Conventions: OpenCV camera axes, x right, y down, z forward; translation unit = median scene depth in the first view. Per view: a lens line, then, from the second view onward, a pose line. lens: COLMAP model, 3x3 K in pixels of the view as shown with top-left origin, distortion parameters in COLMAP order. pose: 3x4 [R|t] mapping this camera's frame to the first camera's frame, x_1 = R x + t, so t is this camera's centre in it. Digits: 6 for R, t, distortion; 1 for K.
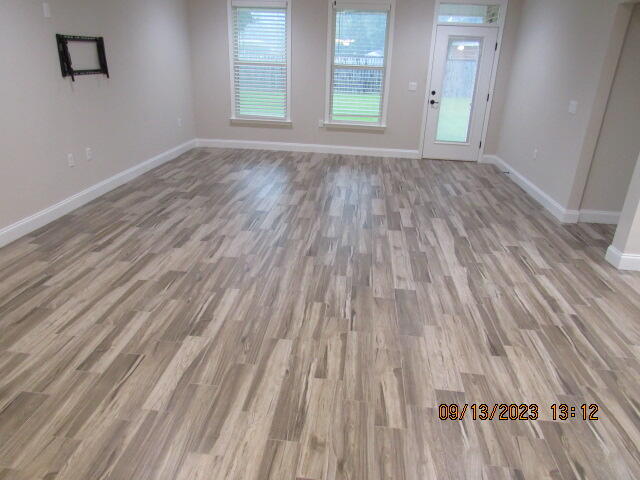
lens RADIAL K [[452.0, 0, 321.3], [0, 452.0, 241.9], [0, 0, 1]] dist [-0.032817, 0.010552]
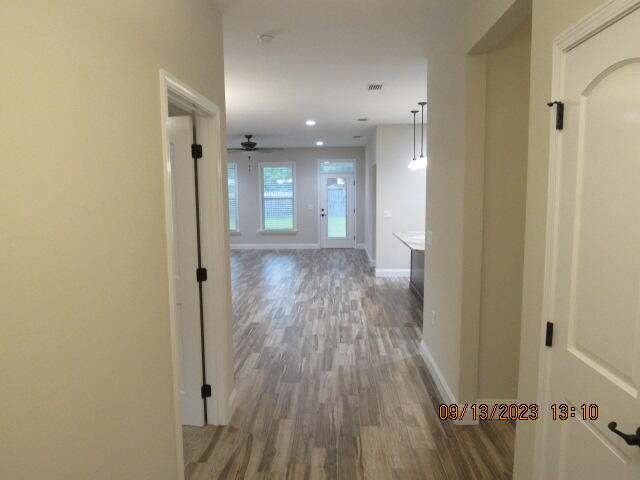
lens RADIAL K [[452.0, 0, 314.7], [0, 452.0, 236.3], [0, 0, 1]] dist [-0.032817, 0.010552]
pose [[0.997747, -0.052276, 0.042041, 0.249693], [0.062143, 0.956291, -0.285737, 0.435330], [-0.025266, 0.287706, 0.957385, -1.055803]]
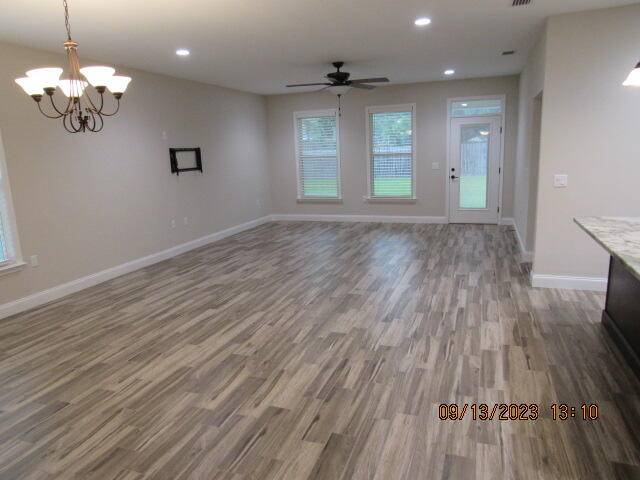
lens RADIAL K [[452.0, 0, 321.0], [0, 452.0, 241.4], [0, 0, 1]] dist [-0.032817, 0.010552]
pose [[0.968144, -0.024443, -0.249198, 0.354031], [-0.023401, 0.982036, -0.187238, 0.169928], [0.249298, 0.187105, 0.950180, -0.377973]]
